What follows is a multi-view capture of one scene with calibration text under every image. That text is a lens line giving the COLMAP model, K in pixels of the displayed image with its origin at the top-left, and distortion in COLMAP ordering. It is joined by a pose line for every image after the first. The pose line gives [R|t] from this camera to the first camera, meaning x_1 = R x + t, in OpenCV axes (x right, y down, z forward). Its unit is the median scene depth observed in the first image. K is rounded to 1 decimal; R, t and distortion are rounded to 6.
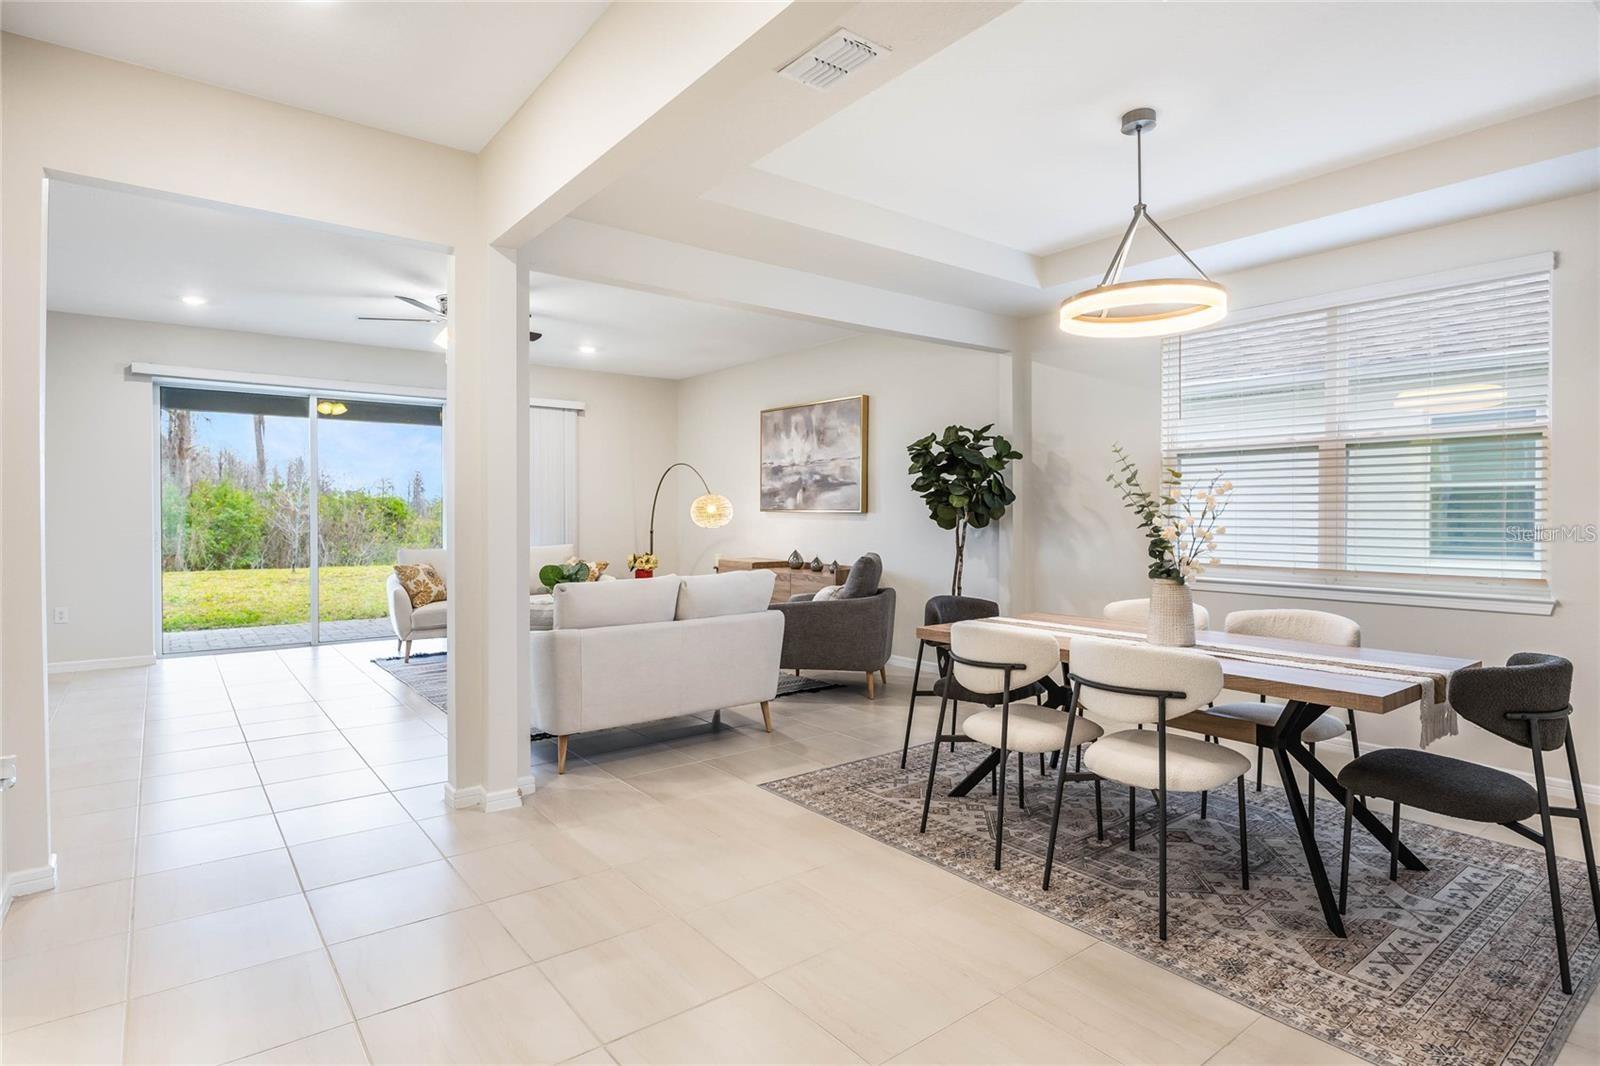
lens RADIAL K [[824.3, 0, 802.0], [0, 824.3, 529.1], [0, 0, 1]] dist [0.001290, 0.000005]
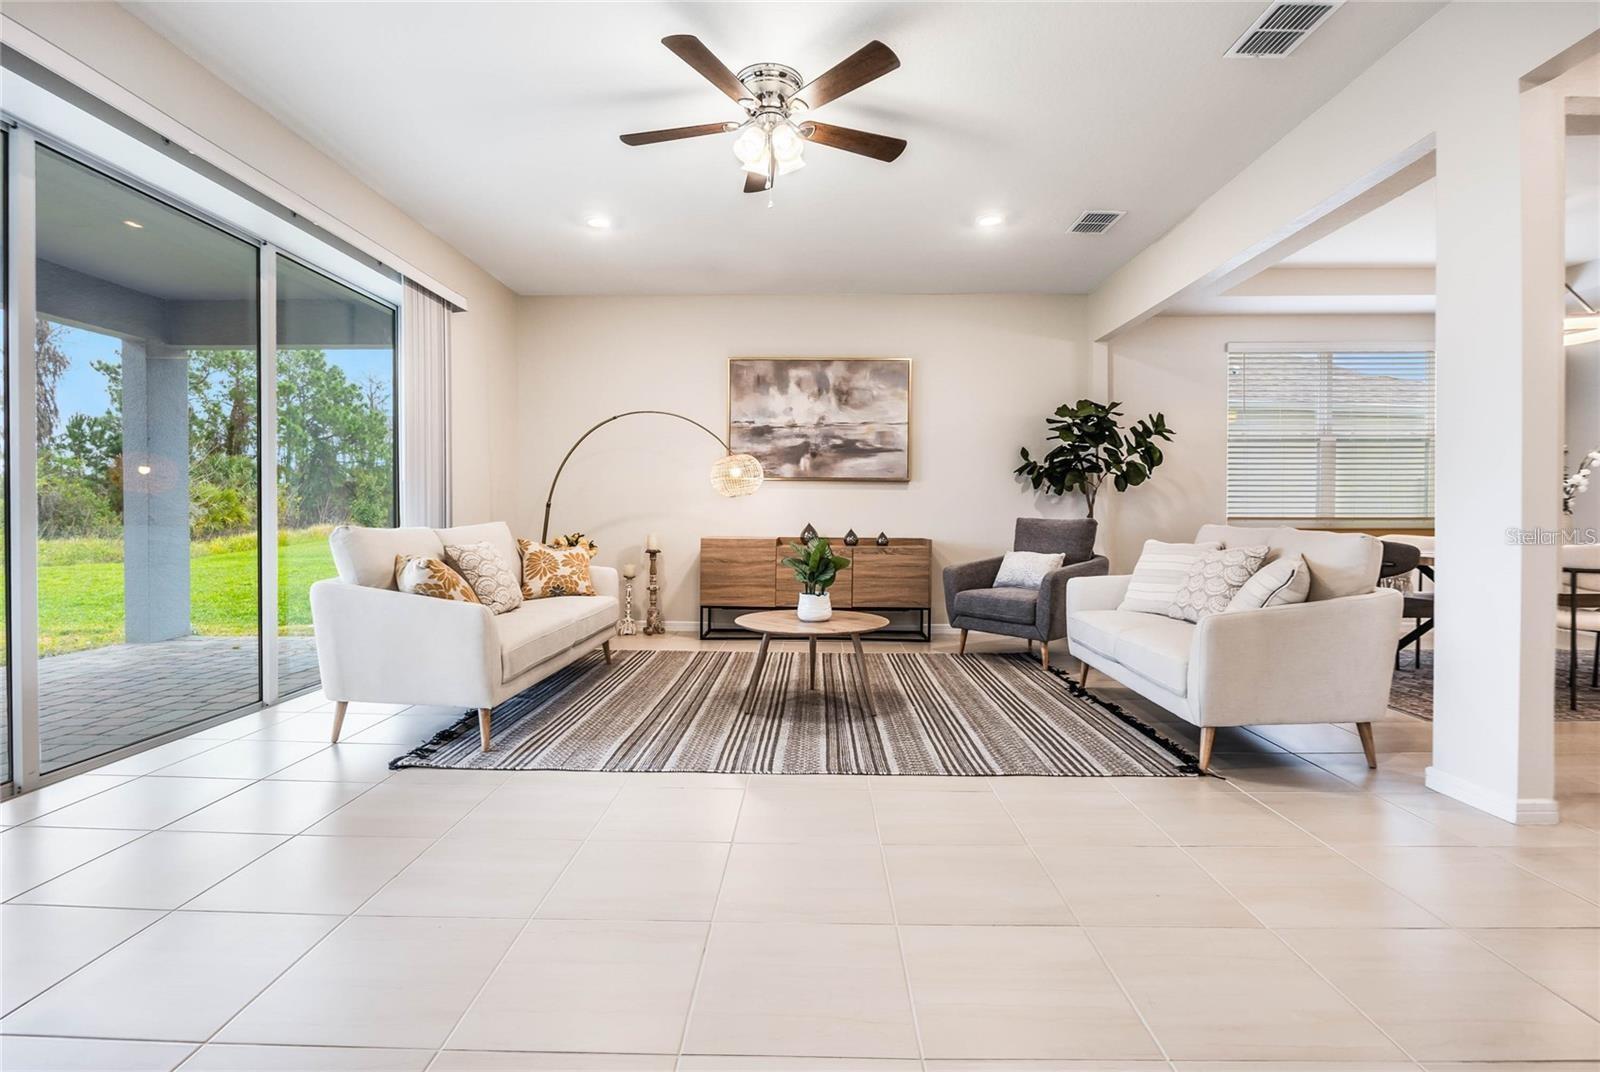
lens RADIAL K [[740.8, 0, 795.2], [0, 740.8, 522.3], [0, 0, 1]] dist [-0.002981, -0.000112]
pose [[0.639869, -0.011608, 0.768396, -0.625056], [0.014486, 0.999890, 0.003043, 0.021722], [-0.768347, 0.009184, 0.639967, 0.511135]]
